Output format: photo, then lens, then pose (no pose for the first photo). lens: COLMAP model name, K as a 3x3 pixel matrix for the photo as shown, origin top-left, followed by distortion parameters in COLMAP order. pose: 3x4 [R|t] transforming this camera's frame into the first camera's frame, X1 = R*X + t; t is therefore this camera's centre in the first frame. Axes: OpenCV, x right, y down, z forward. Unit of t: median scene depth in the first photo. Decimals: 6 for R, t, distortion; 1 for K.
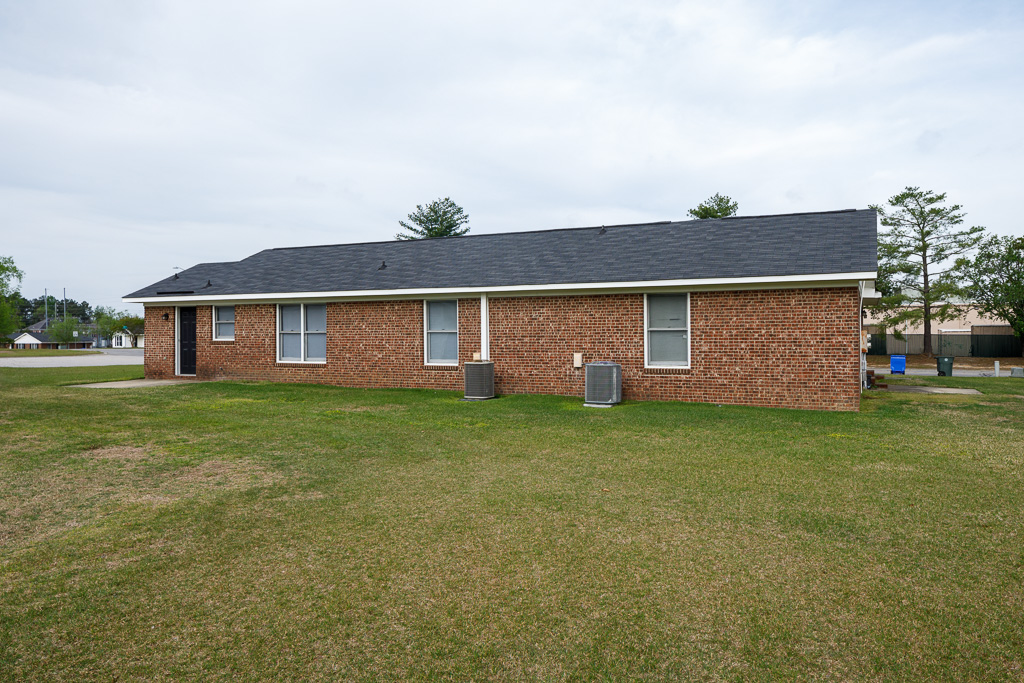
lens RADIAL K [[706.1, 0, 513.6], [0, 706.1, 317.9], [0, 0, 1]] dist [-0.042204, -0.000160]
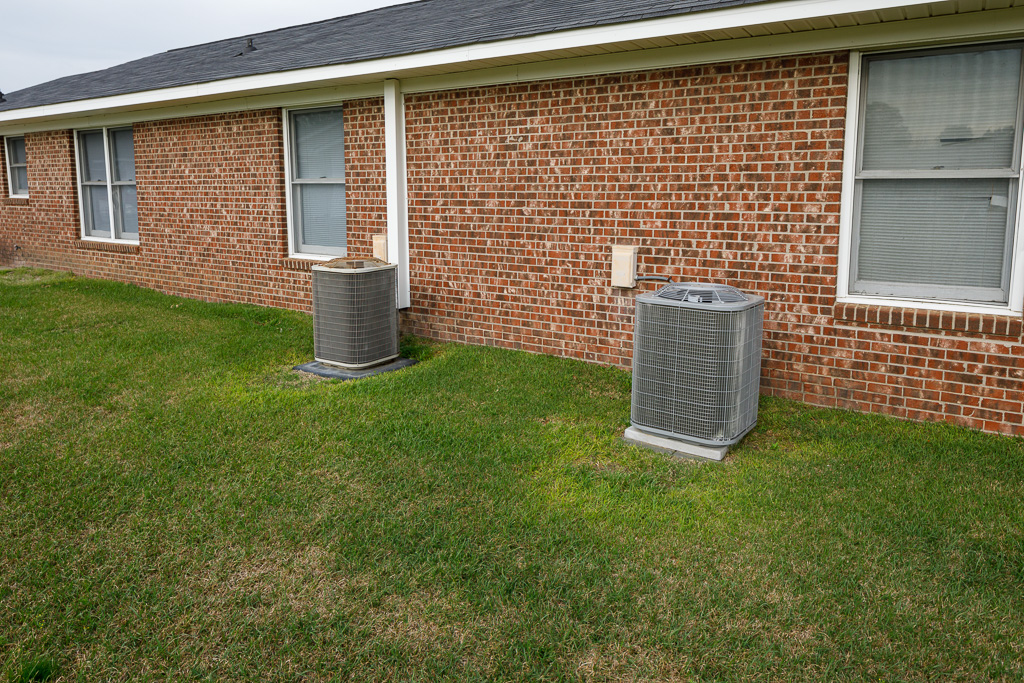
lens RADIAL K [[706.1, 0, 510.6], [0, 706.1, 275.6], [0, 0, 1]] dist [-0.007045, -0.001503]
pose [[0.990898, 0.022159, -0.132778, 0.081769], [-0.002816, 0.989555, 0.144128, 0.015065], [0.134585, -0.142443, 0.980610, 0.651867]]
